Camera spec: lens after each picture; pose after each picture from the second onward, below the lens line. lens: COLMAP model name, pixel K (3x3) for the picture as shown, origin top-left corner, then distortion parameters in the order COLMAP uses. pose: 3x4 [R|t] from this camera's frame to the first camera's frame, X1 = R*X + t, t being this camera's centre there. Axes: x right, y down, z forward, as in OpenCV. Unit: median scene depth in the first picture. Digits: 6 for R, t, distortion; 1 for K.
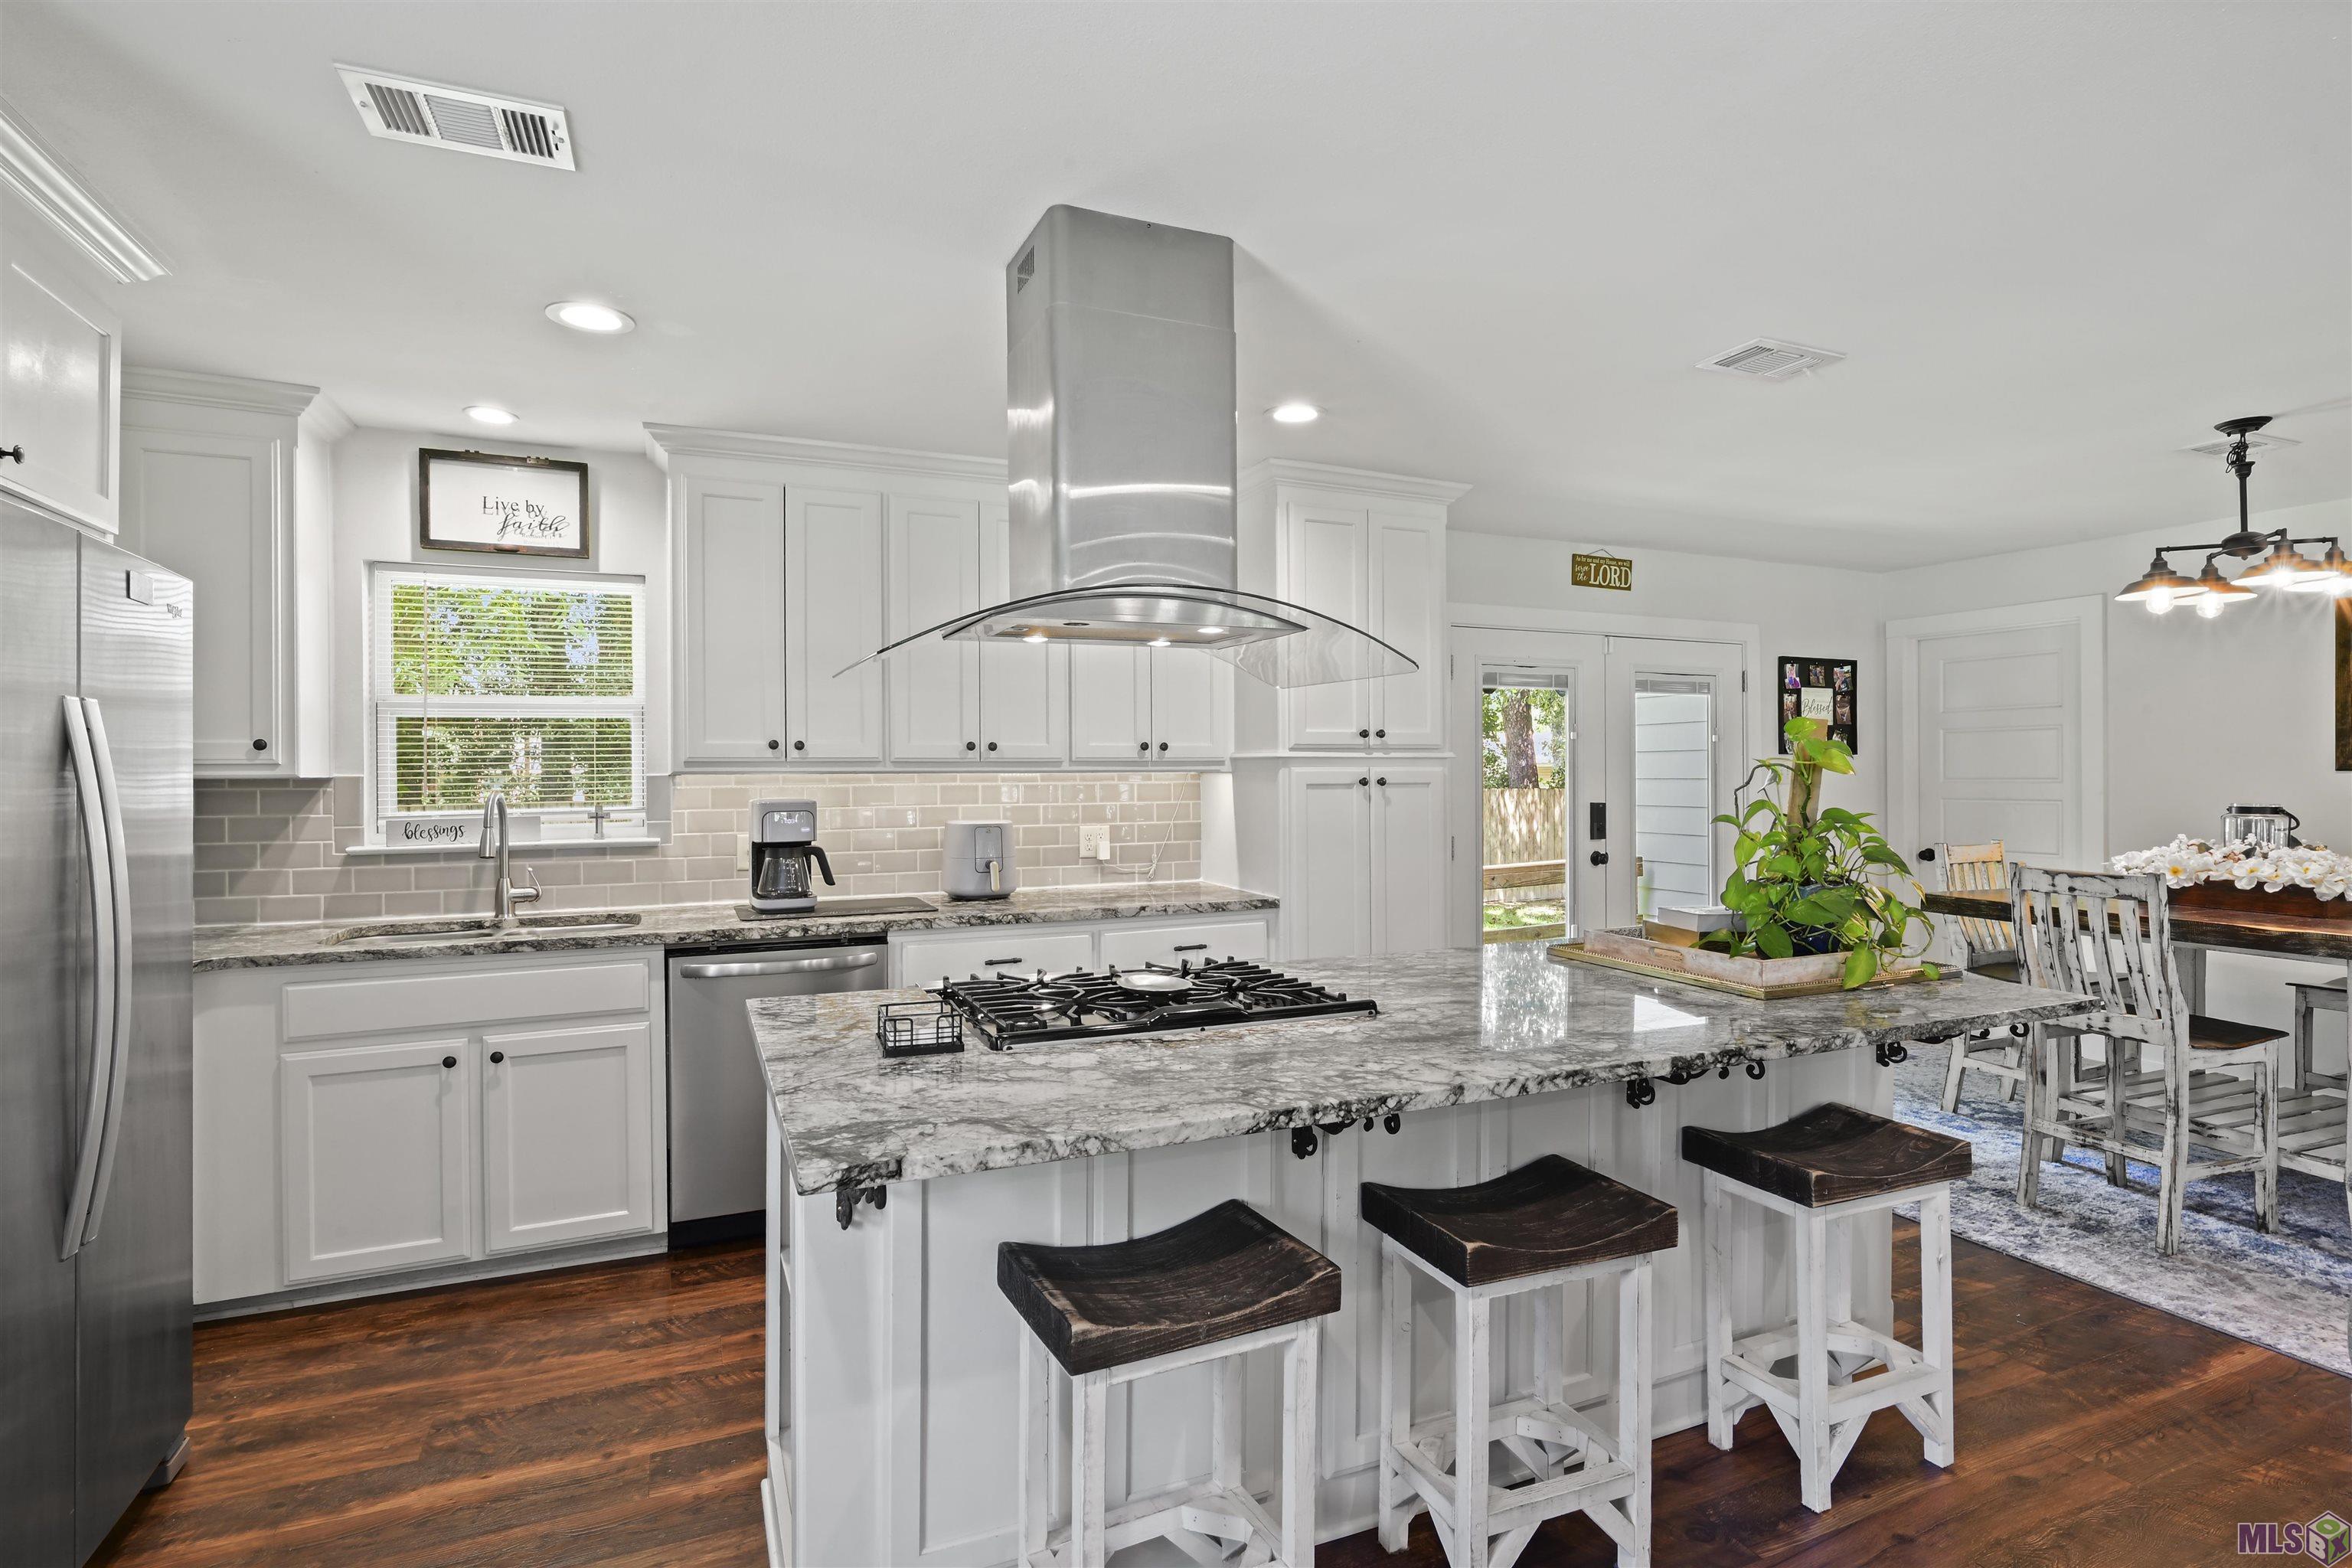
lens RADIAL K [[1126.6, 0, 1173.3], [0, 1126.6, 776.0], [0, 0, 1]] dist [0.001381, -0.000686]
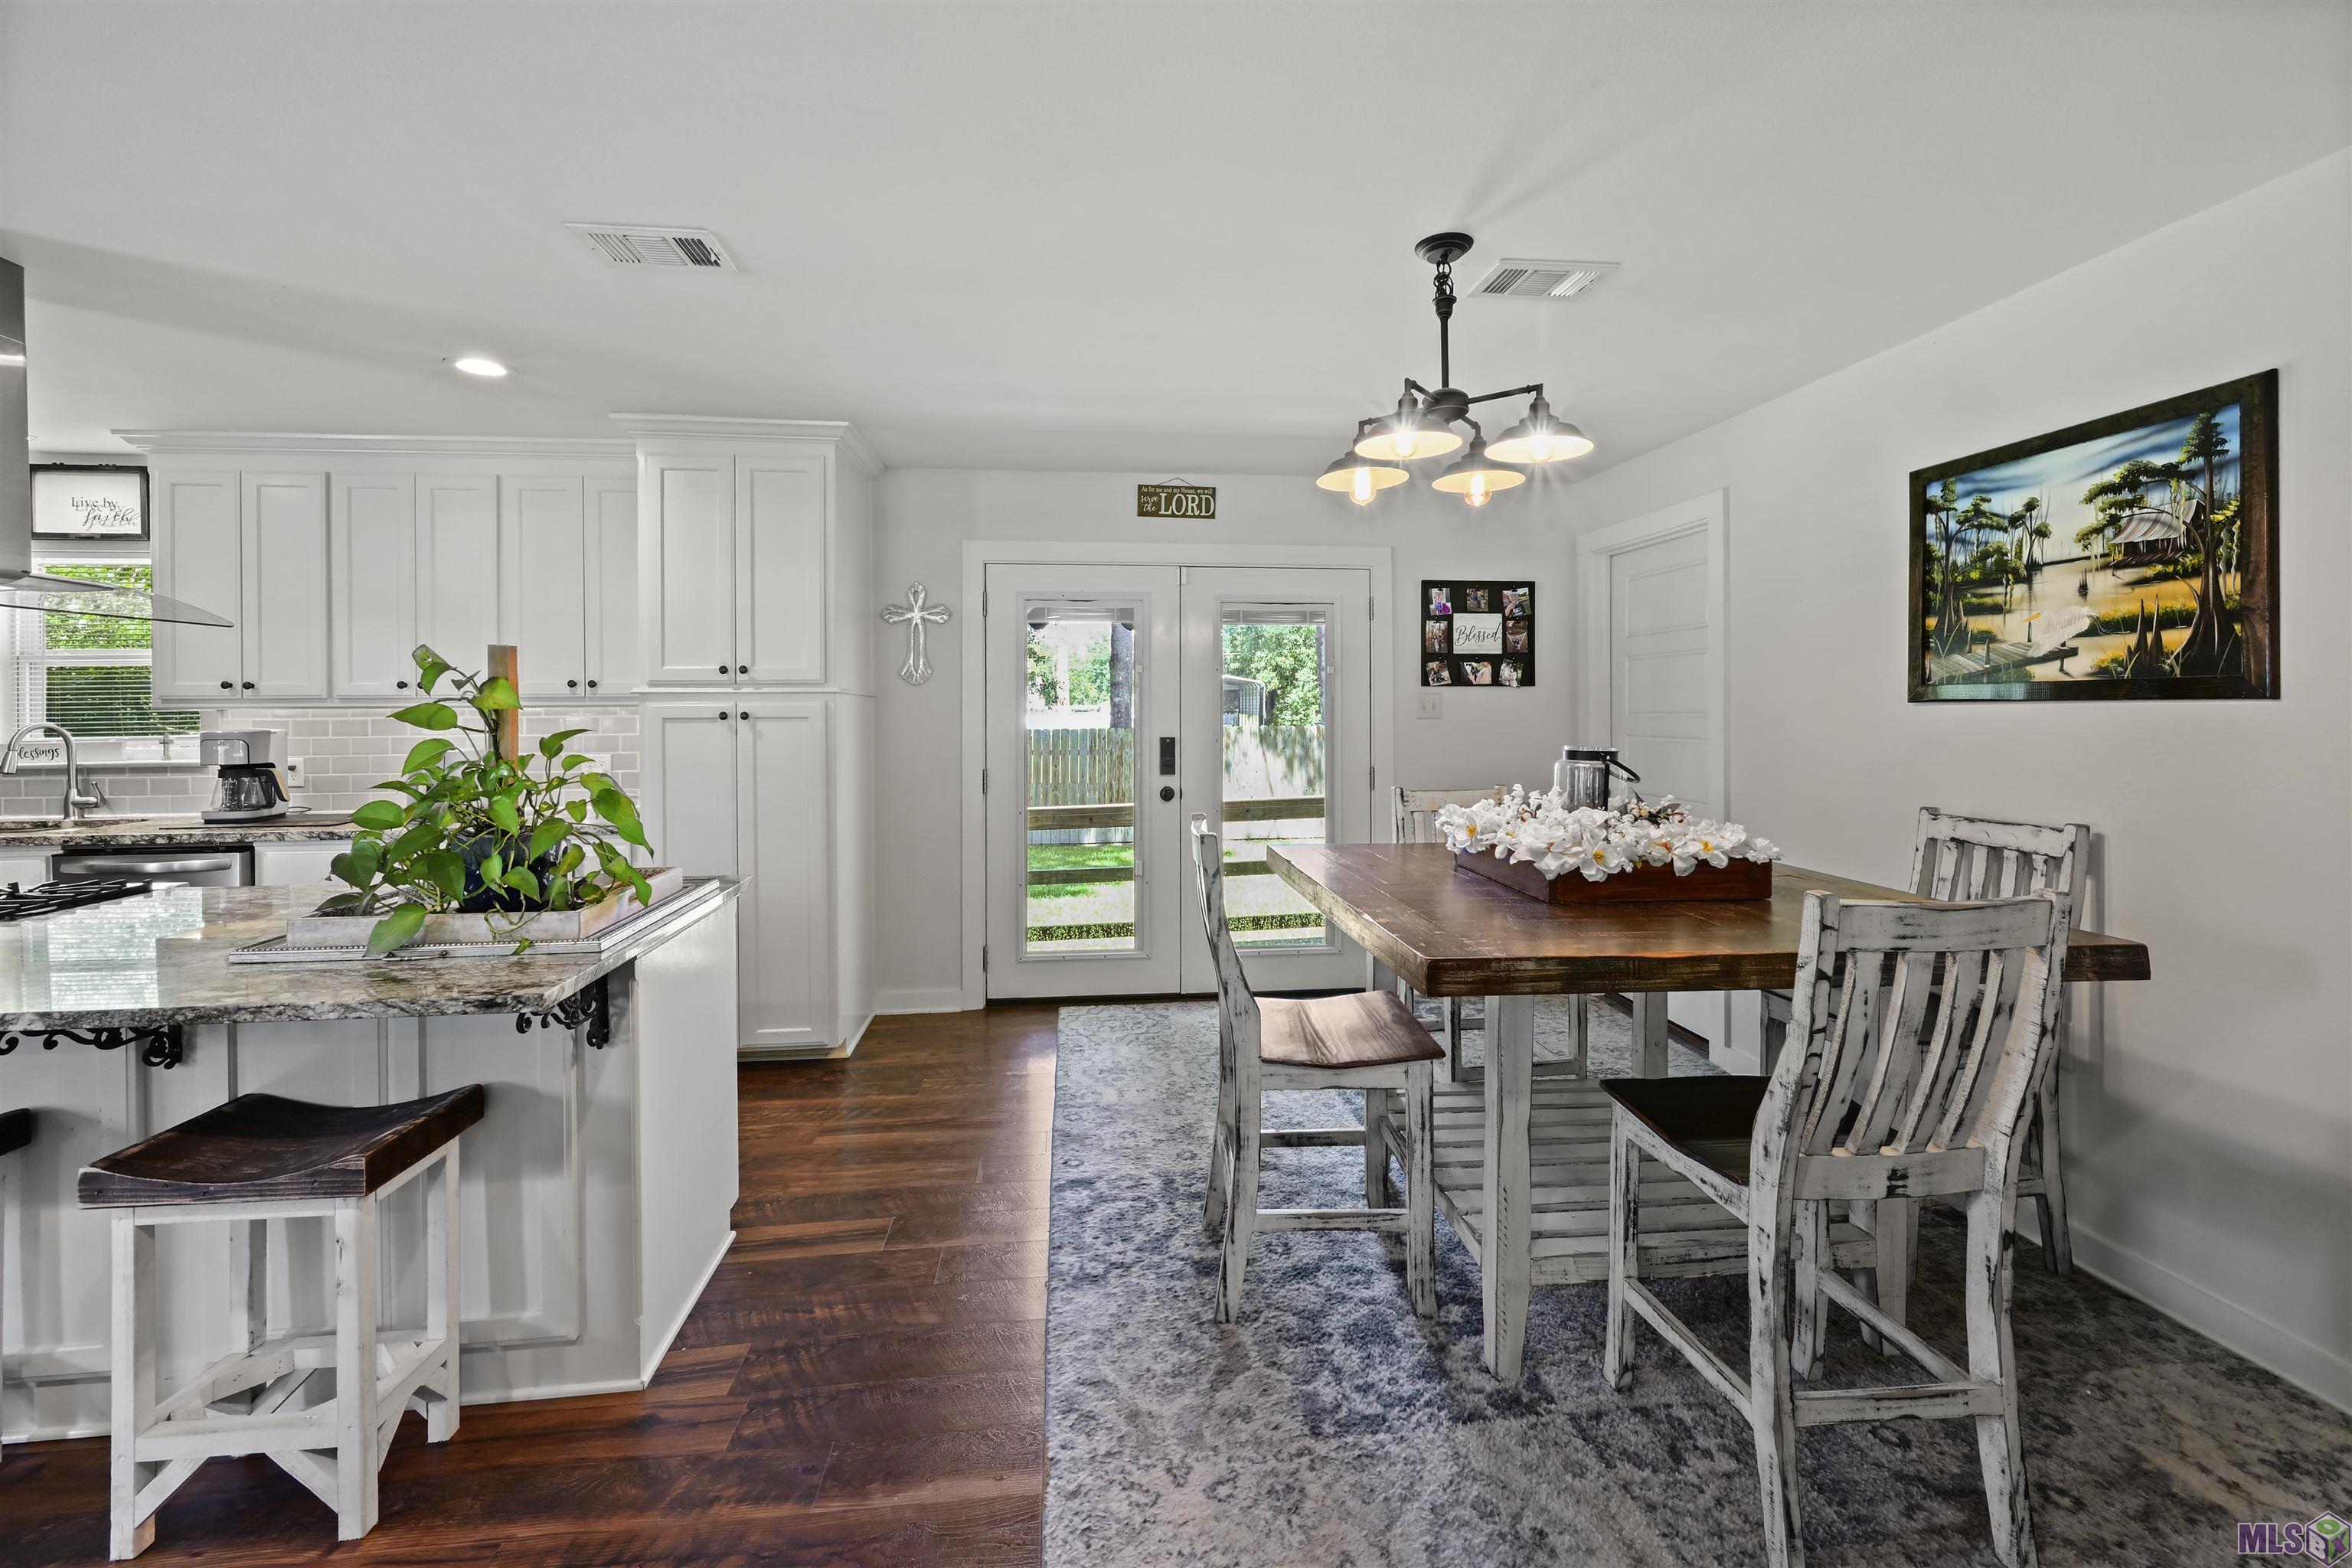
lens RADIAL K [[938.8, 0, 1167.0], [0, 938.8, 714.4], [0, 0, 1]] dist [-0.001155, -0.000278]
pose [[0.956550, 0.000784, -0.291567, 0.813504], [0.000870, 0.999984, 0.005545, -0.000757], [0.291567, -0.005558, 0.956534, 0.288584]]
